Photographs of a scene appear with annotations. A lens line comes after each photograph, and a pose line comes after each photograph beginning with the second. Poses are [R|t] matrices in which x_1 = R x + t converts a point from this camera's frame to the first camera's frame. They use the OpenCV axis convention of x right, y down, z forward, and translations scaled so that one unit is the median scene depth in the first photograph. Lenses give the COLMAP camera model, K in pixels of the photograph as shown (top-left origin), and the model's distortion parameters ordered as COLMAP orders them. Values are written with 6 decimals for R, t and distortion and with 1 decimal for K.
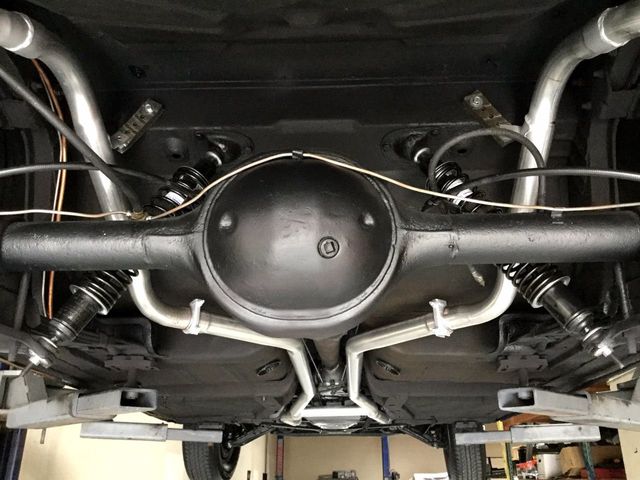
lens RADIAL K [[583.4, 0, 323.7], [0, 583.4, 238.8], [0, 0, 1]] dist [0.088819, -0.159672]
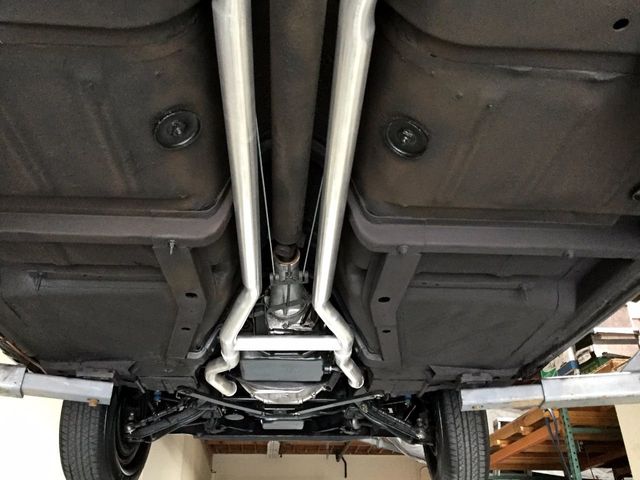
lens RADIAL K [[583.4, 0, 322.7], [0, 583.4, 242.2], [0, 0, 1]] dist [0.088819, -0.159672]
pose [[0.995184, 0.044311, 0.087439, -0.011885], [-0.033562, 0.992112, -0.120780, 0.590941], [-0.092101, 0.117263, 0.988821, 0.757161]]
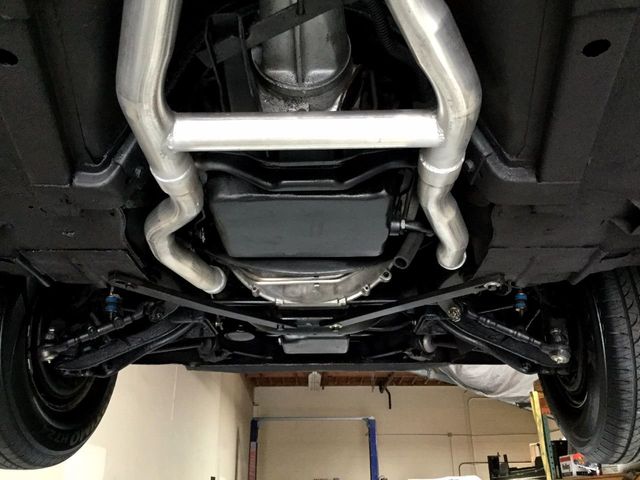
lens RADIAL K [[583.4, 0, 323.2], [0, 583.4, 237.8], [0, 0, 1]] dist [0.088819, -0.159672]
pose [[0.999563, 0.005117, 0.029113, 0.041697], [-0.004512, 0.999773, -0.020820, 0.790210], [-0.029213, 0.020680, 0.999359, 1.685955]]
